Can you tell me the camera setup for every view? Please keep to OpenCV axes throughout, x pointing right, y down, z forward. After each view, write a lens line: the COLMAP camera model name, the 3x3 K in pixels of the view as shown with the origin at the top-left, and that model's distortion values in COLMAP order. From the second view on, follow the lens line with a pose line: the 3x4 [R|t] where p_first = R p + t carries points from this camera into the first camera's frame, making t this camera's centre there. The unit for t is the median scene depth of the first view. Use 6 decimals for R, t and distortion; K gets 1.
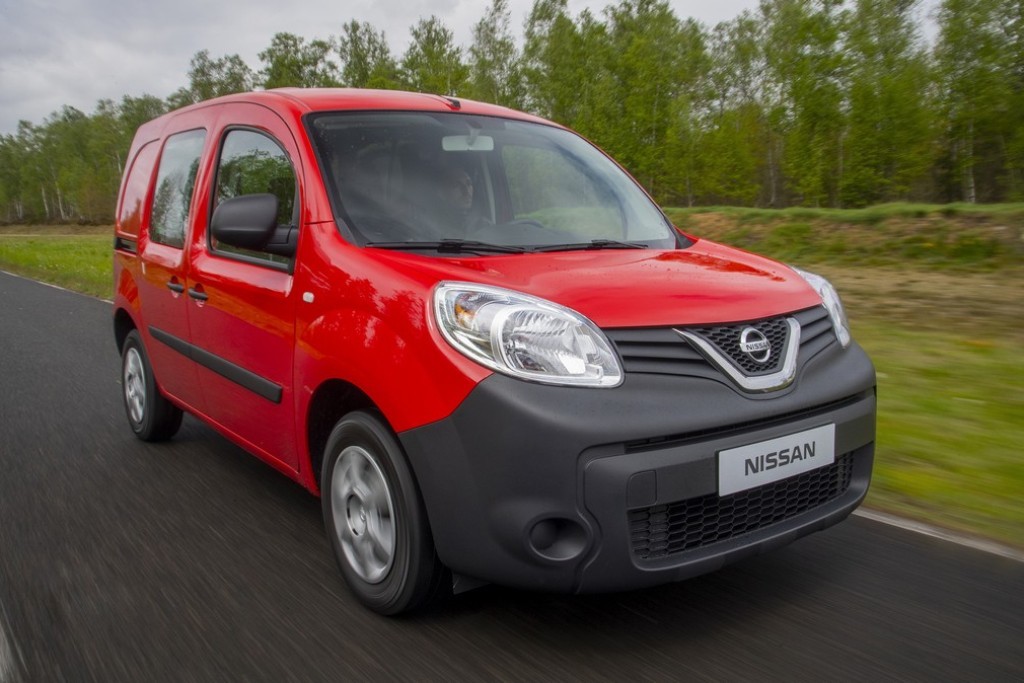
lens RADIAL K [[911.1, 0, 512.0], [0, 911.1, 341.5], [0, 0, 1]] dist [-0.088400, -0.000408]
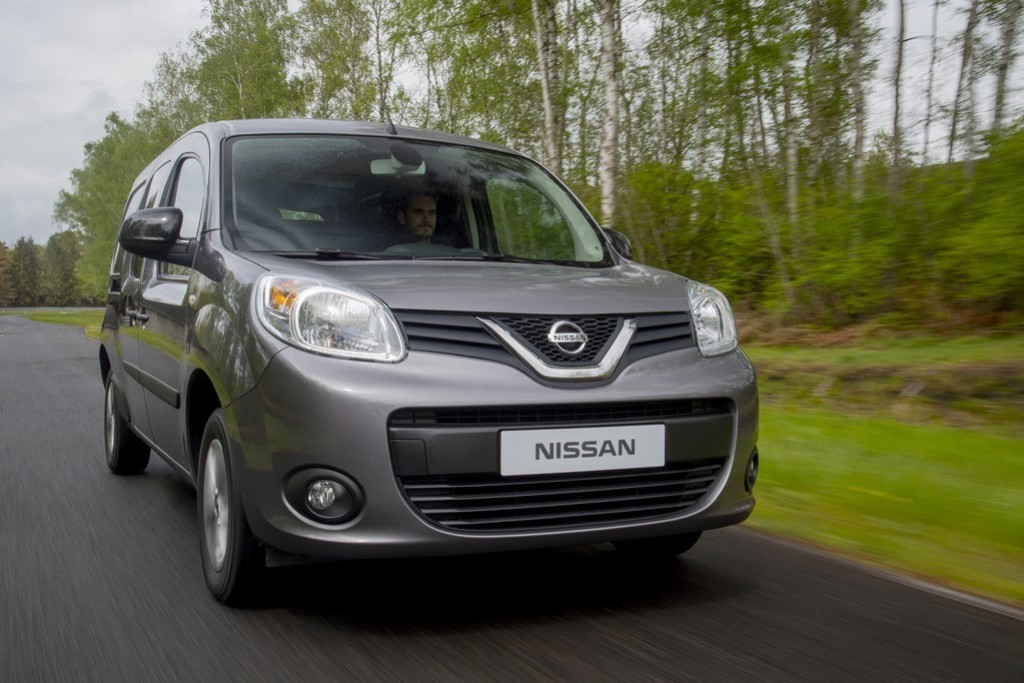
lens RADIAL K [[1108.4, 0, 512.0], [0, 1108.4, 341.5], [0, 0, 1]] dist [-0.002529, -0.005348]
pose [[0.984287, 0.020795, -0.175347, 0.429614], [-0.040405, 0.993218, -0.109018, 0.147478], [0.171891, 0.114389, 0.978452, -0.221865]]
